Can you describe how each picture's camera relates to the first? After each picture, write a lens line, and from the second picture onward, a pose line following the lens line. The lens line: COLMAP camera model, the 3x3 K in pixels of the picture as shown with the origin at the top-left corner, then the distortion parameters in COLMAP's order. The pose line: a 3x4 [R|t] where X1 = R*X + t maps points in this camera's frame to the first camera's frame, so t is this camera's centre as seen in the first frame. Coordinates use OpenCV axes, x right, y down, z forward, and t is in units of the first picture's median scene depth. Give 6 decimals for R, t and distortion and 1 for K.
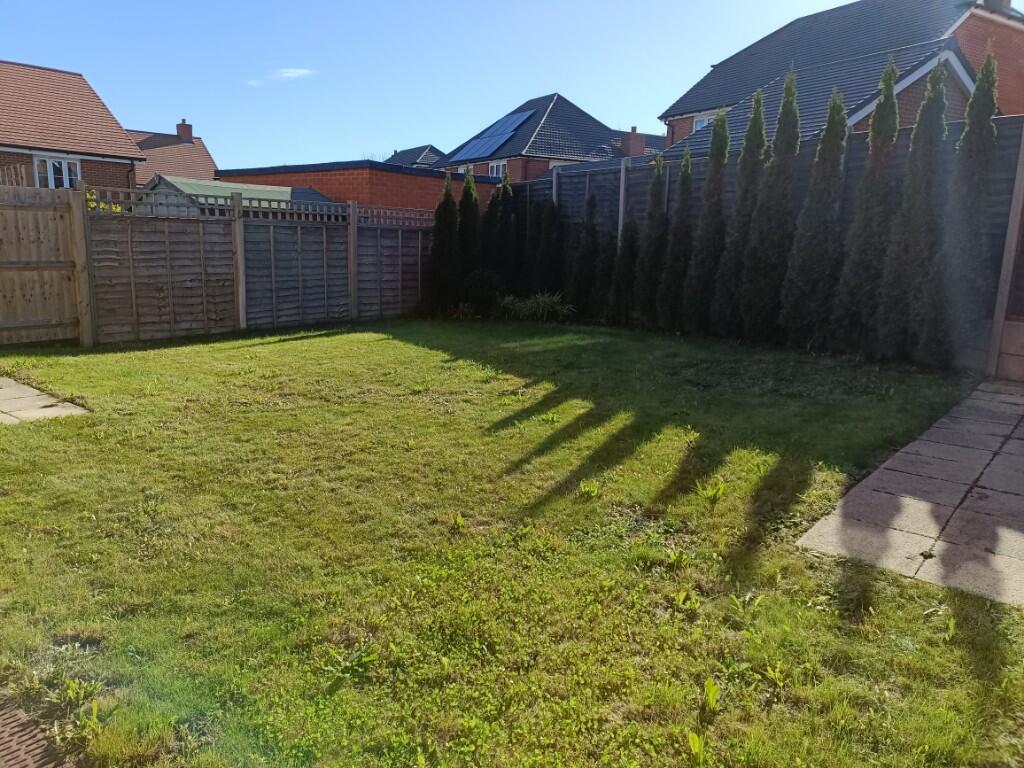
lens RADIAL K [[753.0, 0, 512.0], [0, 753.0, 384.0], [0, 0, 1]] dist [0.035677, 0.000085]
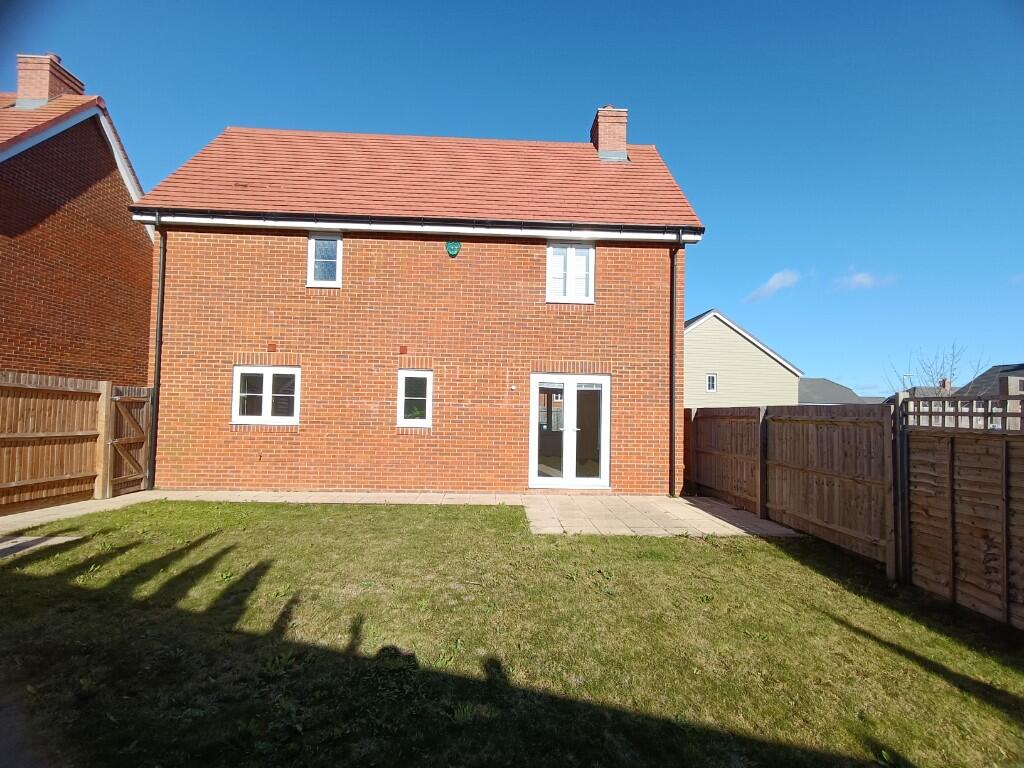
lens RADIAL K [[479.1, 0, 512.0], [0, 479.1, 384.0], [0, 0, 1]] dist [0.001514, -0.000204]
pose [[-0.763426, -0.076732, -0.641321, 0.139383], [-0.164441, 0.983290, 0.078102, -0.238991], [0.624612, 0.165084, -0.763287, 1.111340]]
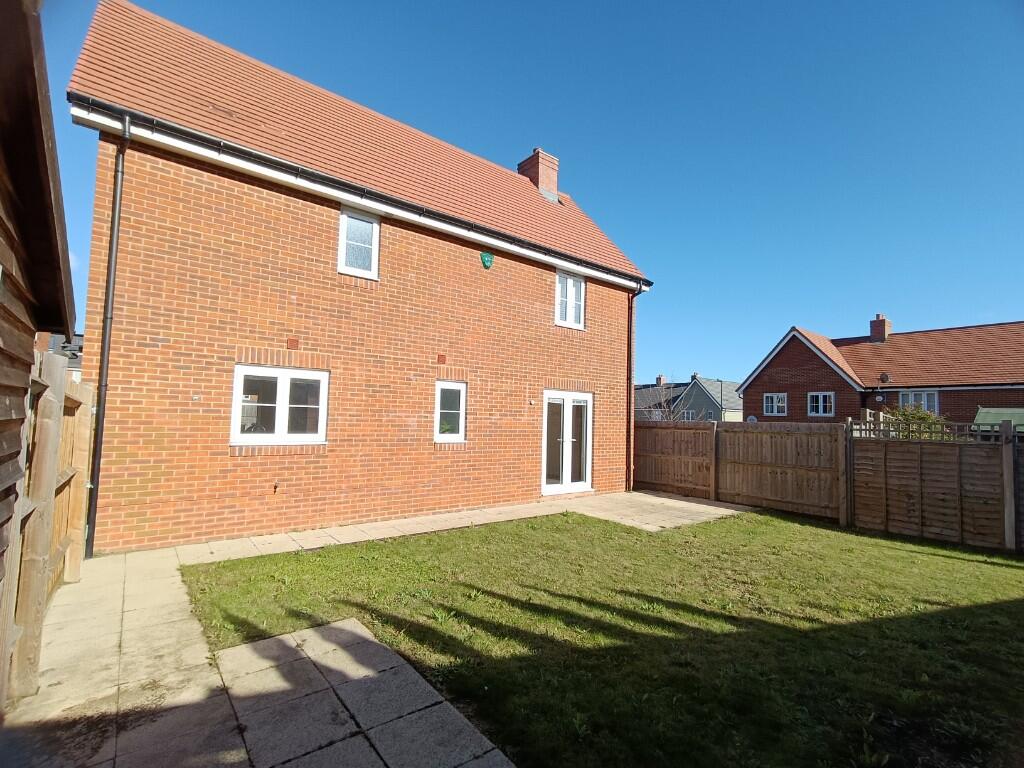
lens RADIAL K [[479.1, 0, 512.0], [0, 479.1, 384.0], [0, 0, 1]] dist [0.001514, -0.000204]
pose [[-0.233180, -0.102507, -0.967016, 0.533371], [-0.218947, 0.974429, -0.050497, -0.130166], [0.947464, 0.199951, -0.249661, 0.564818]]
